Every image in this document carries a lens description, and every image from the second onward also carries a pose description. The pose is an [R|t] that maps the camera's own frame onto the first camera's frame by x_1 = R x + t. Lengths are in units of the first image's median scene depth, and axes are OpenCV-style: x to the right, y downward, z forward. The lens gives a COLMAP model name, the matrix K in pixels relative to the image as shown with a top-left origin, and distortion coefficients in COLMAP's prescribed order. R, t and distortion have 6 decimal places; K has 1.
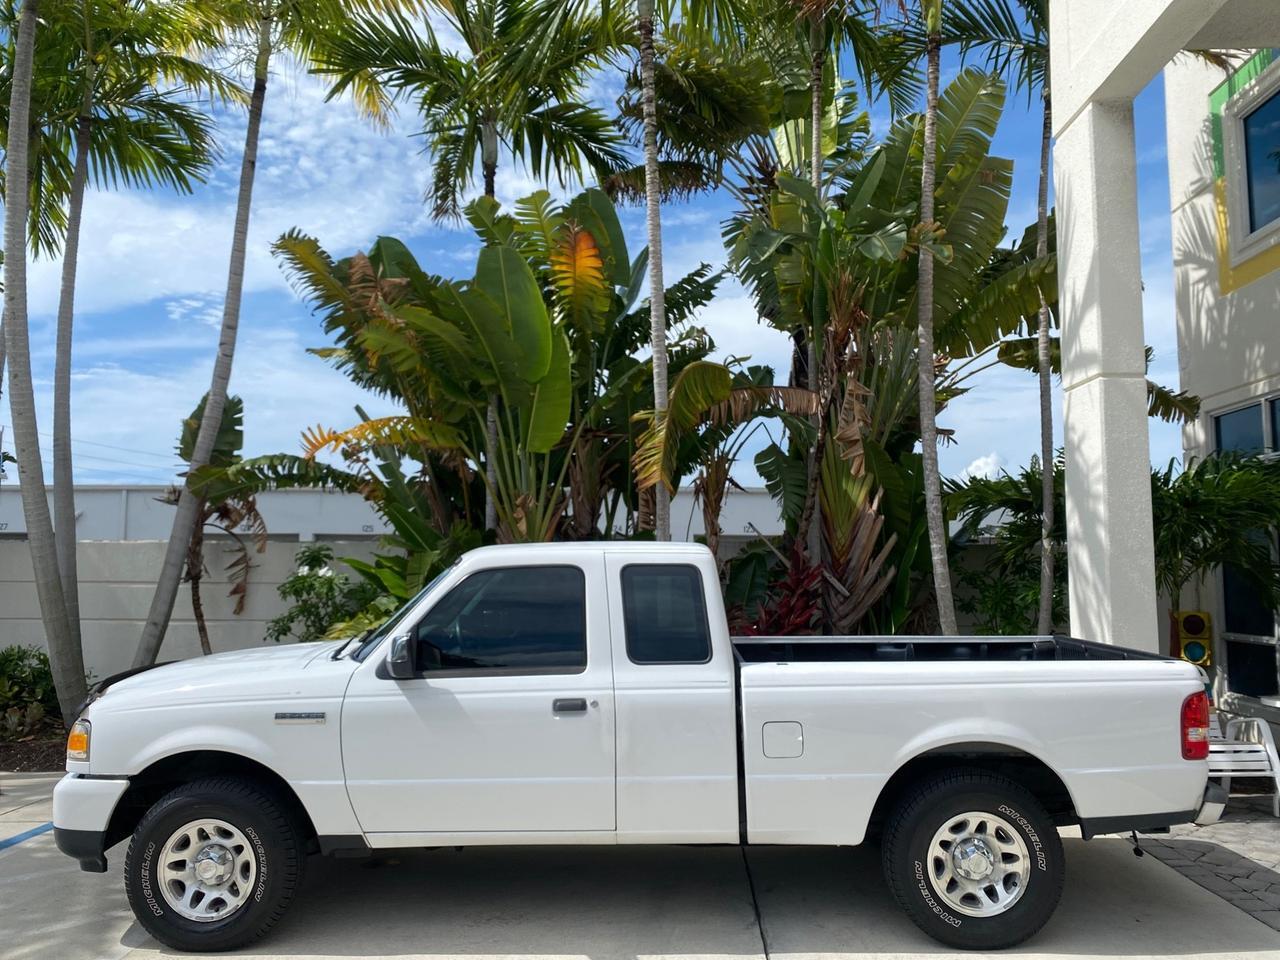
lens RADIAL K [[981.2, 0, 642.3], [0, 981.2, 481.9], [0, 0, 1]] dist [0.026380, -0.028123]
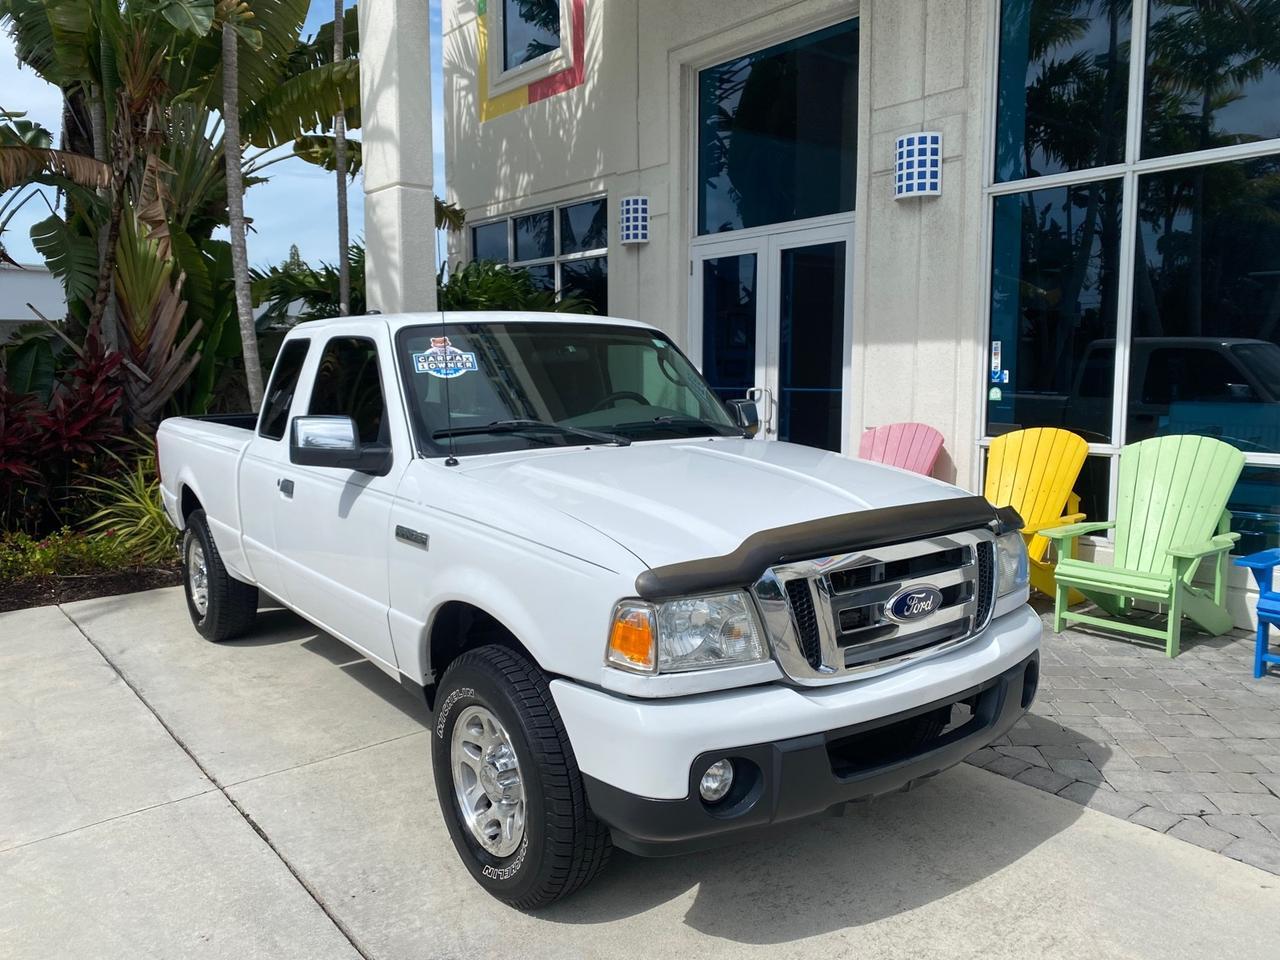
lens RADIAL K [[981.2, 0, 634.4], [0, 981.2, 476.1], [0, 0, 1]] dist [0.026380, -0.028123]
pose [[0.759314, -0.078105, 0.646020, -0.069030], [-0.055306, 0.981433, 0.183661, -0.000174], [-0.648369, -0.175185, 0.740896, -0.065205]]
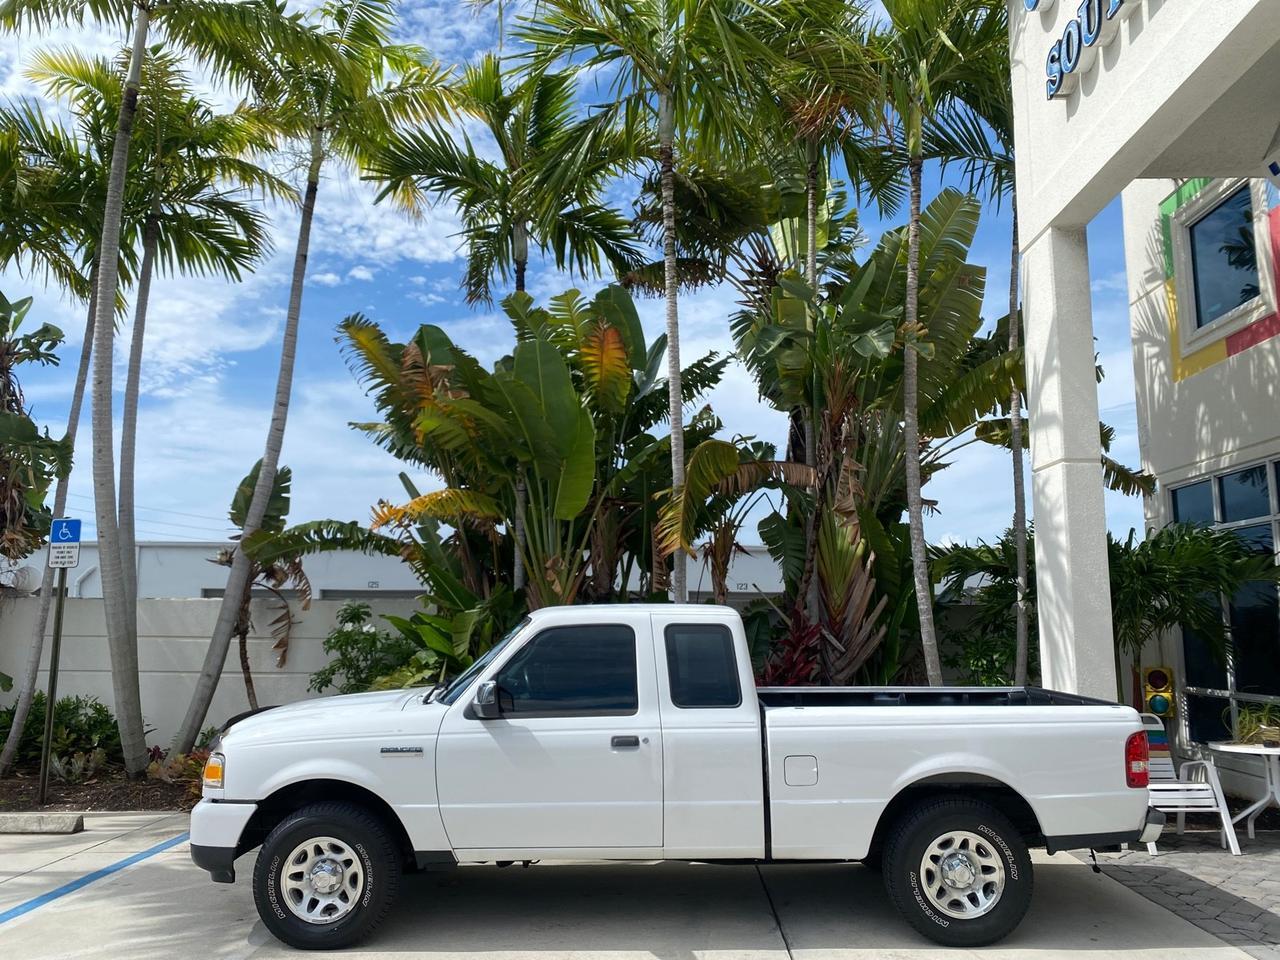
lens RADIAL K [[981.2, 0, 638.8], [0, 981.2, 477.3], [0, 0, 1]] dist [0.026380, -0.028123]
pose [[0.999927, 0.004983, 0.010973, -0.033839], [-0.004321, 0.998213, -0.059595, -0.012321], [-0.011250, 0.059543, 0.998162, -0.109416]]
